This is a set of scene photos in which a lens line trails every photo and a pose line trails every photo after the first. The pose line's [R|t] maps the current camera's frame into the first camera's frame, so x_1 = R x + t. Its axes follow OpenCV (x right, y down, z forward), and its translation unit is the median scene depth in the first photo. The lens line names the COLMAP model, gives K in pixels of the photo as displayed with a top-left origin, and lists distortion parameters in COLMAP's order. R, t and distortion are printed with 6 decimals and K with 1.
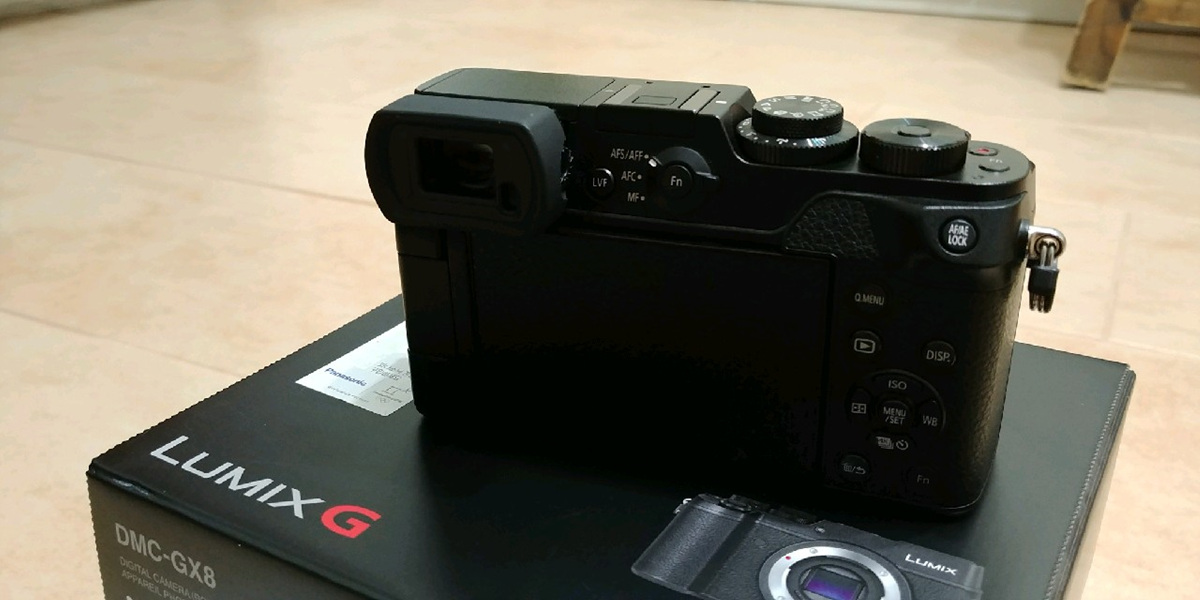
lens RADIAL K [[1074.6, 0, 600.0], [0, 1074.6, 300.0], [0, 0, 1]] dist [0.075981, -0.141050]
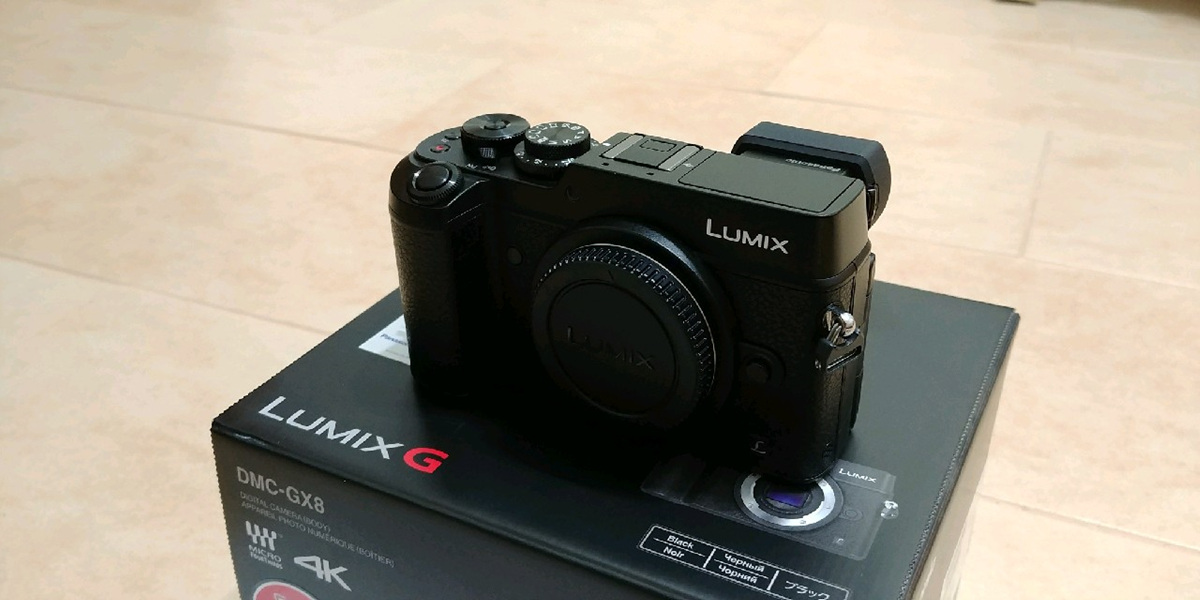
lens RADIAL K [[1074.6, 0, 600.0], [0, 1074.6, 300.0], [0, 0, 1]] dist [0.075981, -0.141050]
pose [[0.998511, -0.034770, 0.042036, -0.062253], [0.030495, 0.994681, 0.098388, -0.106988], [-0.045233, -0.096959, 0.994260, -0.286161]]
